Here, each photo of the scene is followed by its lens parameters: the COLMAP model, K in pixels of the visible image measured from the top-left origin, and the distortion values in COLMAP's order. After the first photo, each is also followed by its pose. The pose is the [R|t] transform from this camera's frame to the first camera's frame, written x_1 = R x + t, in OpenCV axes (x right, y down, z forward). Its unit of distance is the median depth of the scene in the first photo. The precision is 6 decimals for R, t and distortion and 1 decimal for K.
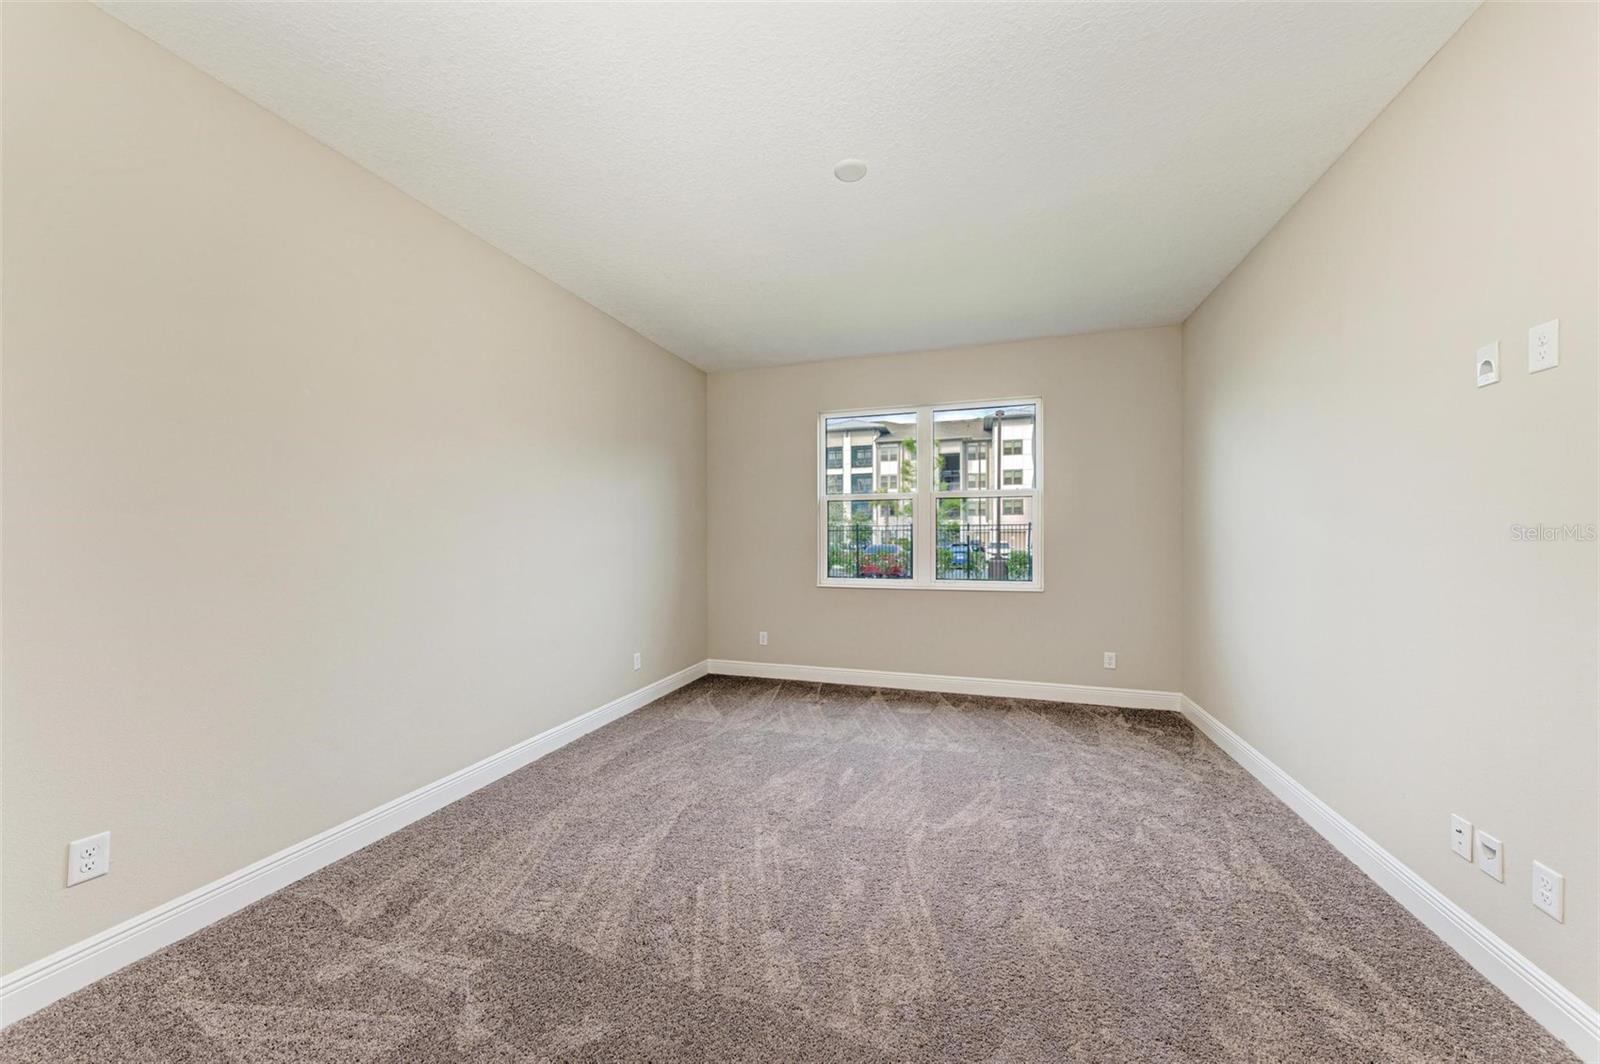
lens RADIAL K [[567.3, 0, 805.7], [0, 567.3, 538.9], [0, 0, 1]] dist [-0.001842, 0.000135]
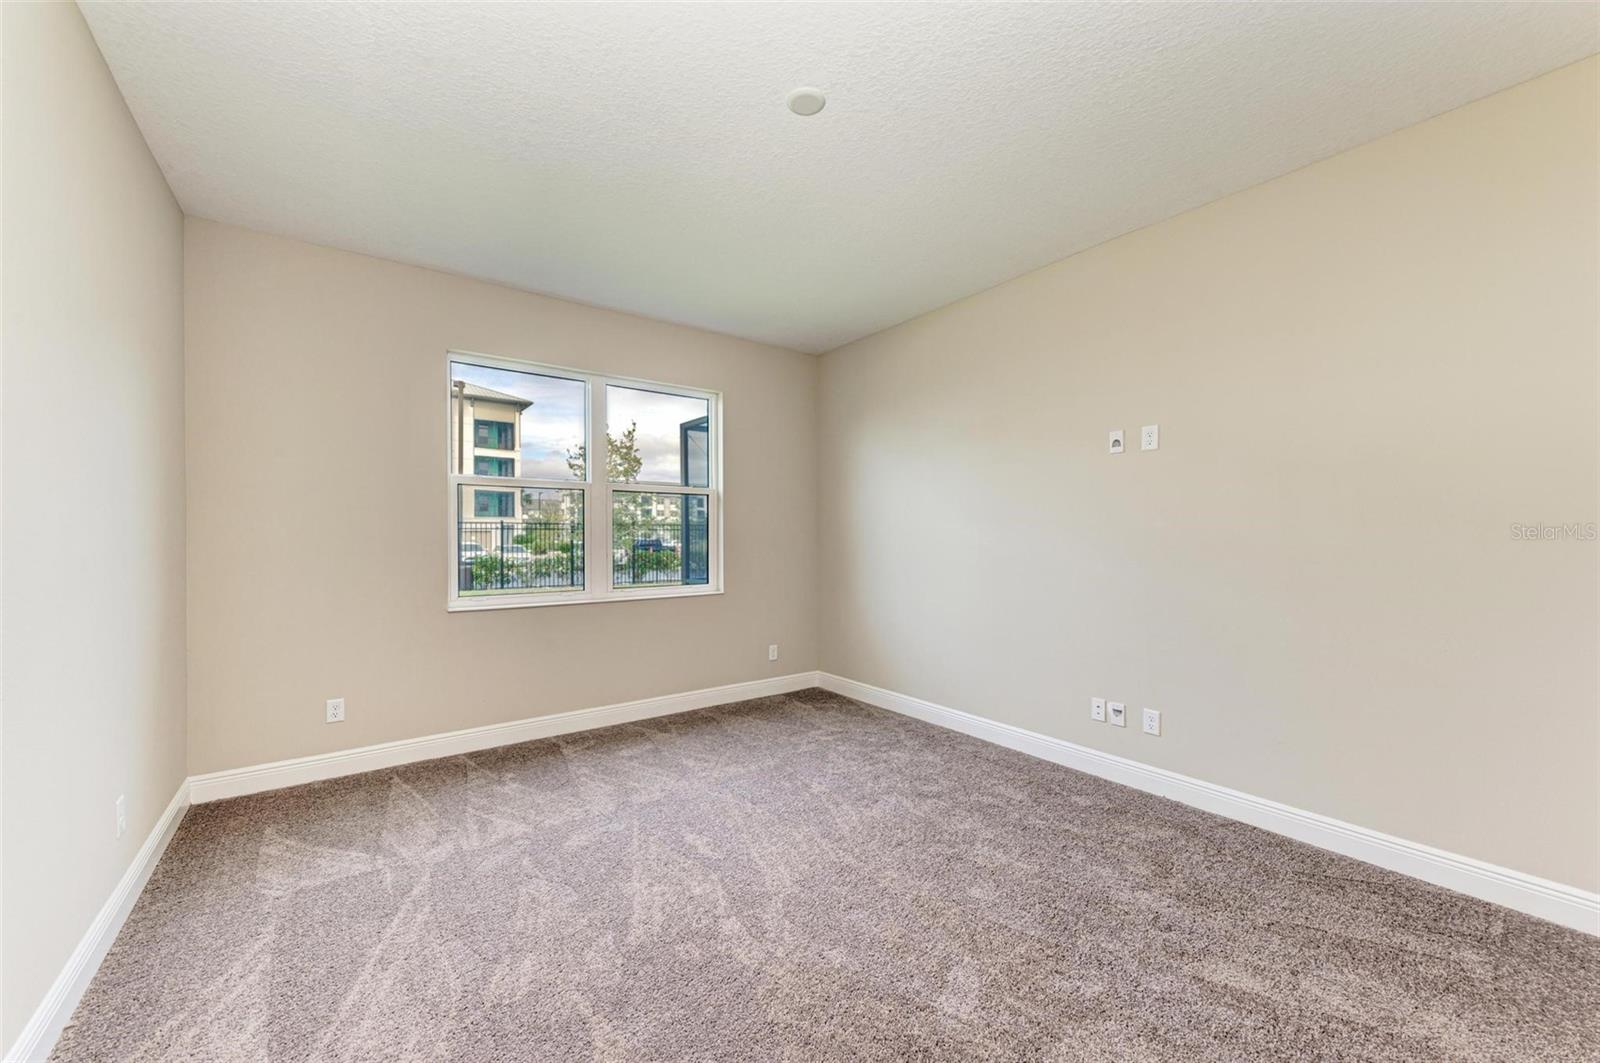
lens RADIAL K [[621.8, 0, 804.3], [0, 621.8, 536.6], [0, 0, 1]] dist [0.008572, -0.000775]
pose [[0.593565, -0.011856, 0.804699, -0.395305], [0.013507, 0.999897, 0.004769, -0.012937], [-0.804673, 0.008038, 0.593664, 0.250559]]
